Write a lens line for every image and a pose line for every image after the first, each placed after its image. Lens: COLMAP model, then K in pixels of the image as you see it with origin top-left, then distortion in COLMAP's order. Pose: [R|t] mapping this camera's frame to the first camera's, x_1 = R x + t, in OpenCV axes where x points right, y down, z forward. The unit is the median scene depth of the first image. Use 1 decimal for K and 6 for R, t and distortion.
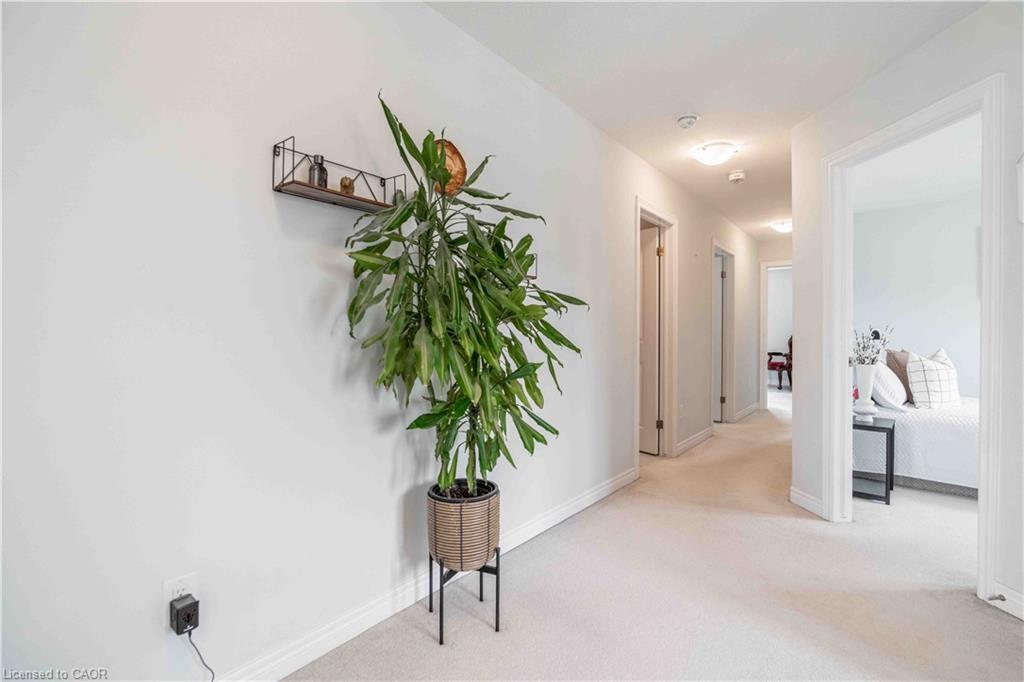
lens RADIAL K [[462.3, 0, 510.5], [0, 462.3, 344.1], [0, 0, 1]] dist [-0.009101, 0.001899]
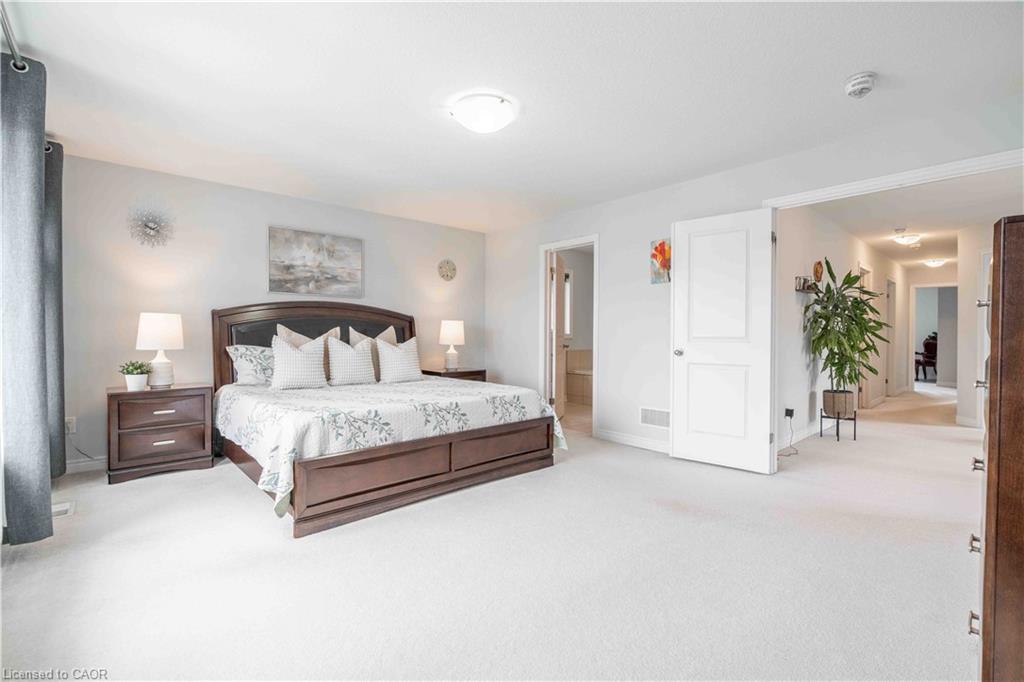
lens RADIAL K [[462.3, 0, 511.9], [0, 462.3, 335.9], [0, 0, 1]] dist [-0.009101, 0.001899]
pose [[0.988755, 0.013564, -0.148926, -0.398224], [-0.015662, 0.999794, -0.012926, 0.011805], [0.148720, 0.015113, 0.988764, -0.496492]]
